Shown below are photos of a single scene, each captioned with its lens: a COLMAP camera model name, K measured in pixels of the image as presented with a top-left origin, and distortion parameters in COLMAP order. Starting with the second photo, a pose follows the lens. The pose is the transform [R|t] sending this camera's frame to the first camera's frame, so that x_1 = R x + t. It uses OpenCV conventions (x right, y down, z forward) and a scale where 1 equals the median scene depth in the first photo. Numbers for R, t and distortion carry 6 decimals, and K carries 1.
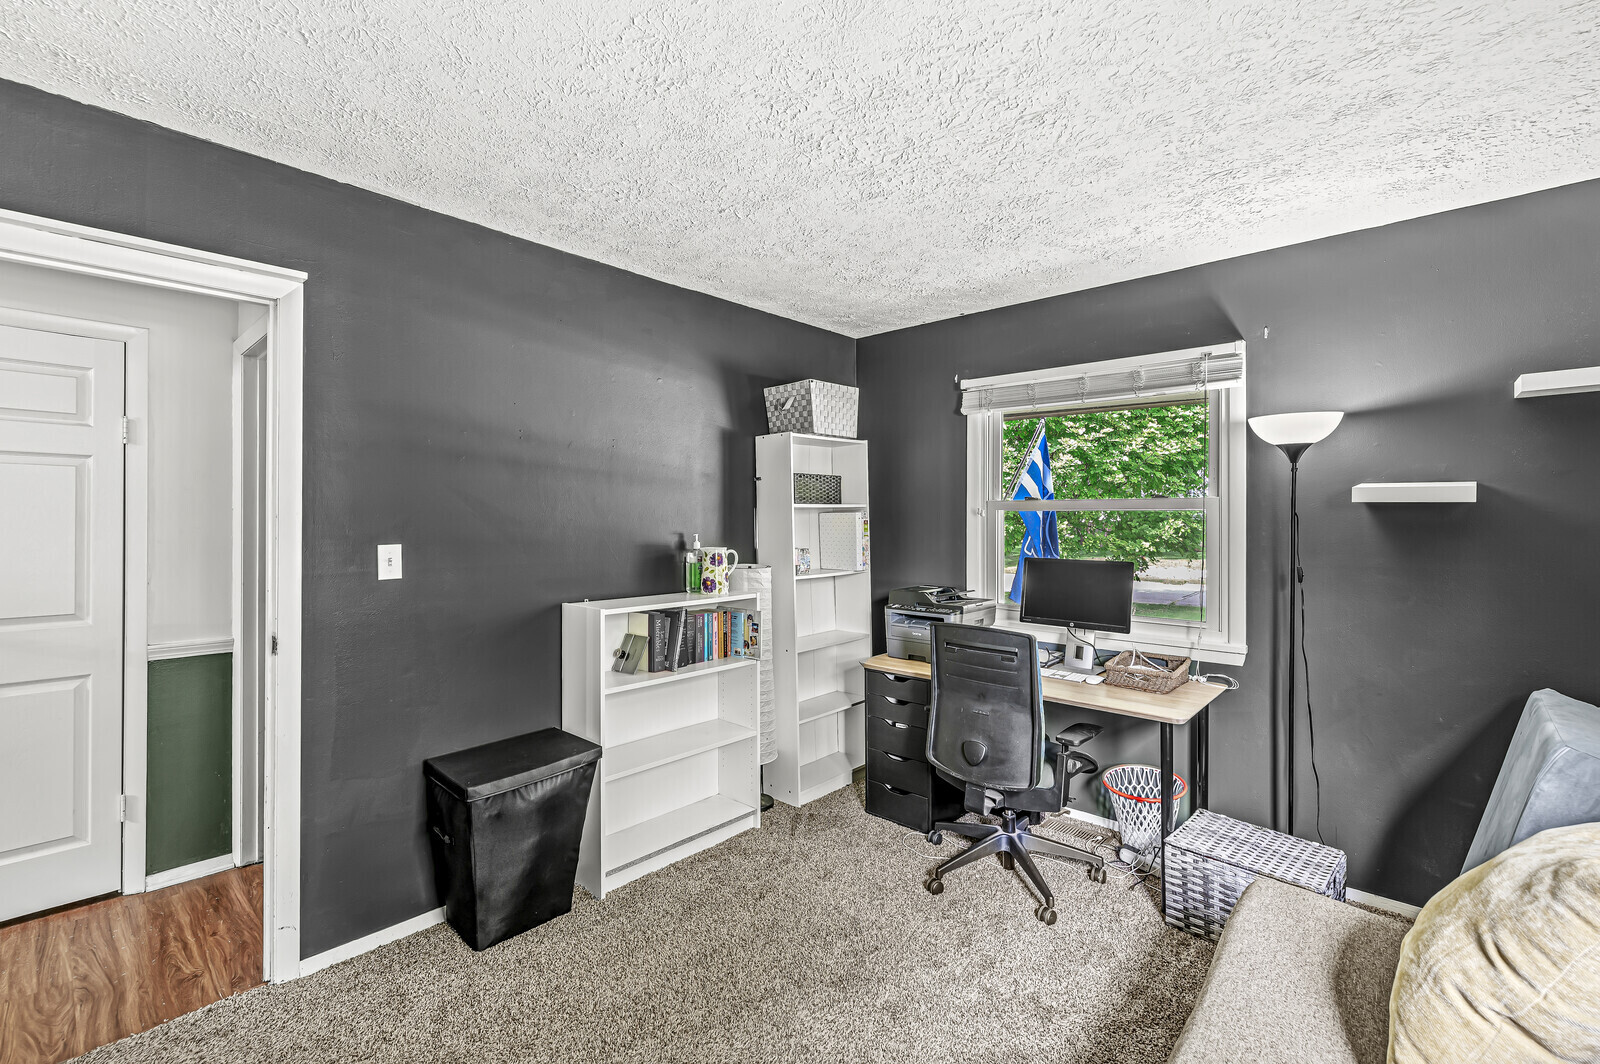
lens RADIAL K [[700.9, 0, 801.1], [0, 700.9, 521.6], [0, 0, 1]] dist [0.000349, 0.000300]
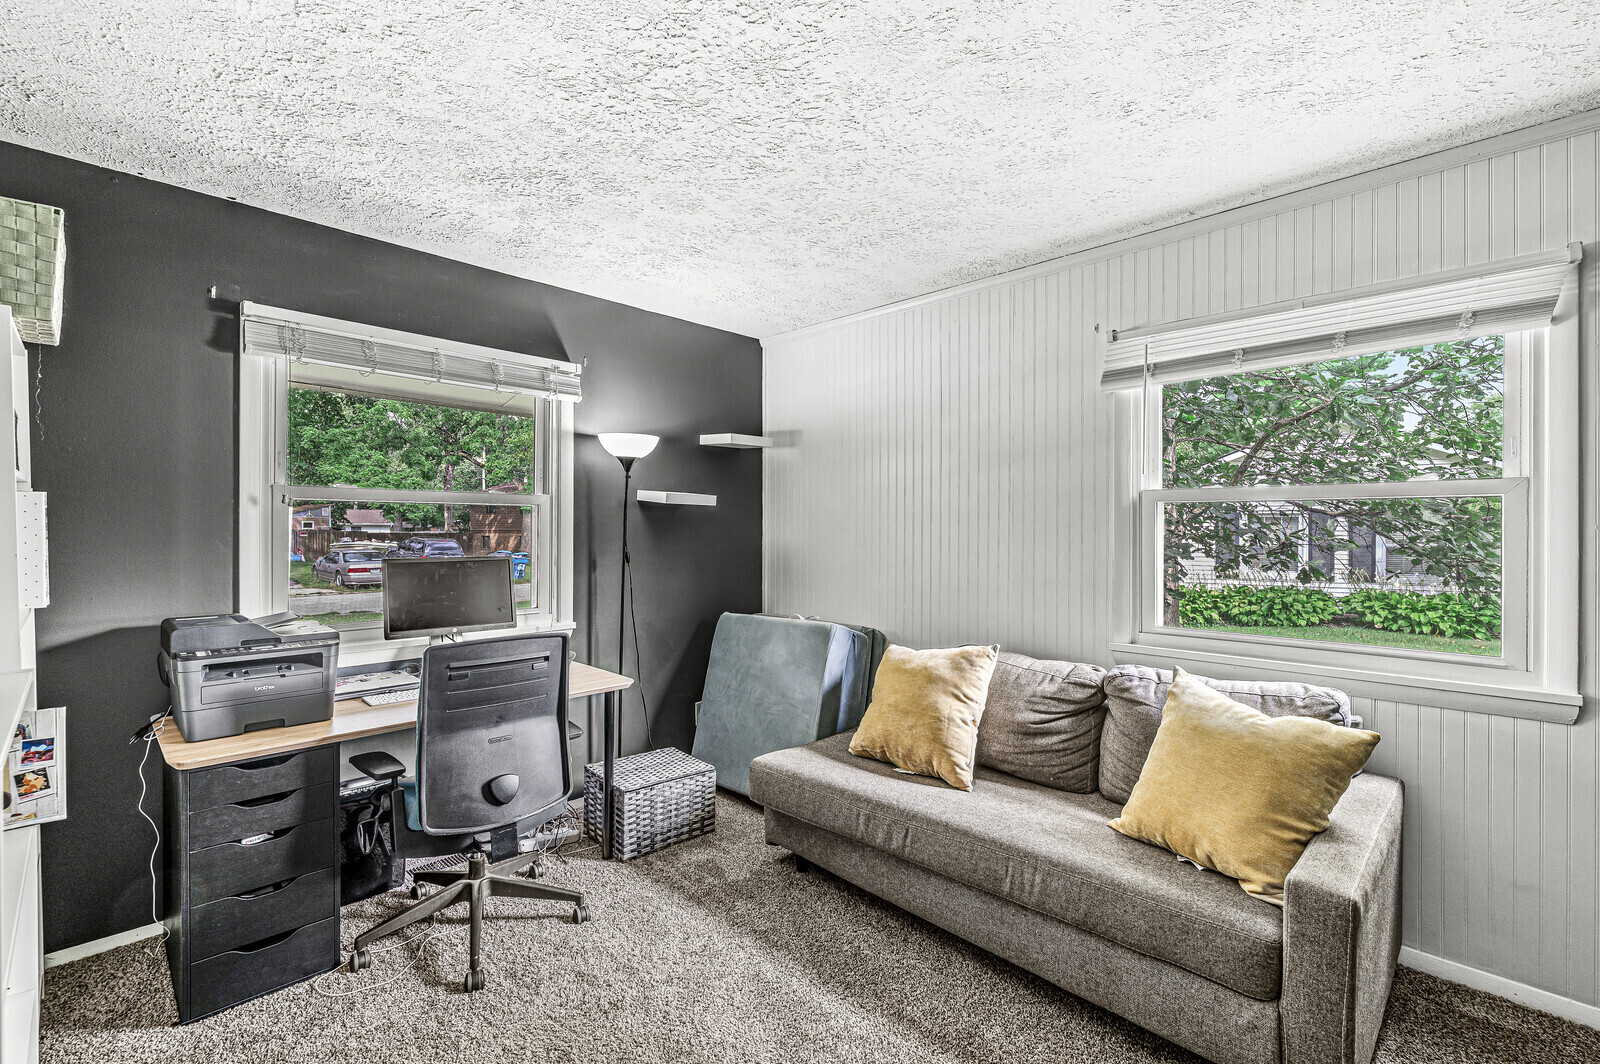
lens RADIAL K [[700.9, 0, 800.7], [0, 700.9, 534.1], [0, 0, 1]] dist [0.000349, 0.000300]
pose [[0.034365, -0.010343, 0.999356, -0.580677], [0.000073, 0.999946, 0.010346, 0.017641], [-0.999409, -0.000283, 0.034364, 0.620481]]
